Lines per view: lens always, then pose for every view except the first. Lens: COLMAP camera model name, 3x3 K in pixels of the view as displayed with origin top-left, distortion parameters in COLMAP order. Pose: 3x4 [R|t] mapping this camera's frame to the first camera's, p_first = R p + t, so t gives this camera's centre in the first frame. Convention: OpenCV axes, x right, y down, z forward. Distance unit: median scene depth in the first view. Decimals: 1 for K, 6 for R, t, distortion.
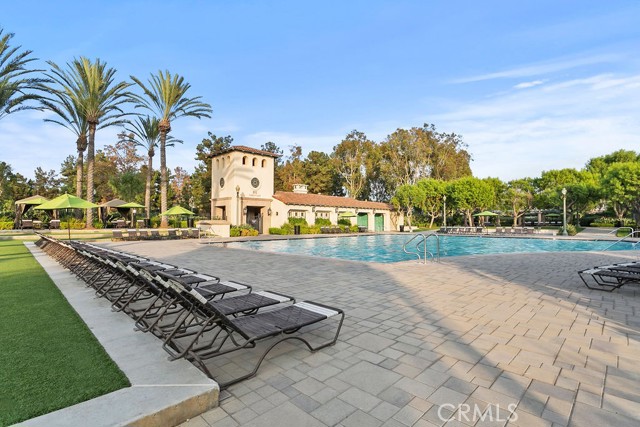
lens RADIAL K [[351.0, 0, 320.0], [0, 351.0, 213.5], [0, 0, 1]] dist [0.001092, 0.000310]
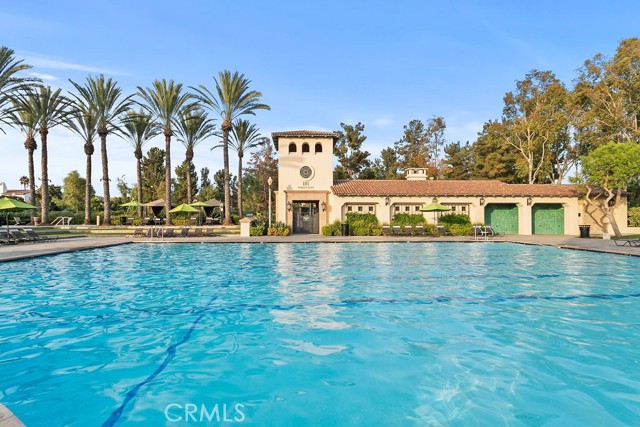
lens RADIAL K [[346.2, 0, 320.0], [0, 346.2, 207.2], [0, 0, 1]] dist [0.002530, 0.000185]
pose [[0.684071, -0.029412, -0.728823, 0.413021], [0.019099, 0.999566, -0.022411, 0.013676], [0.729166, 0.001410, 0.684336, 0.442353]]
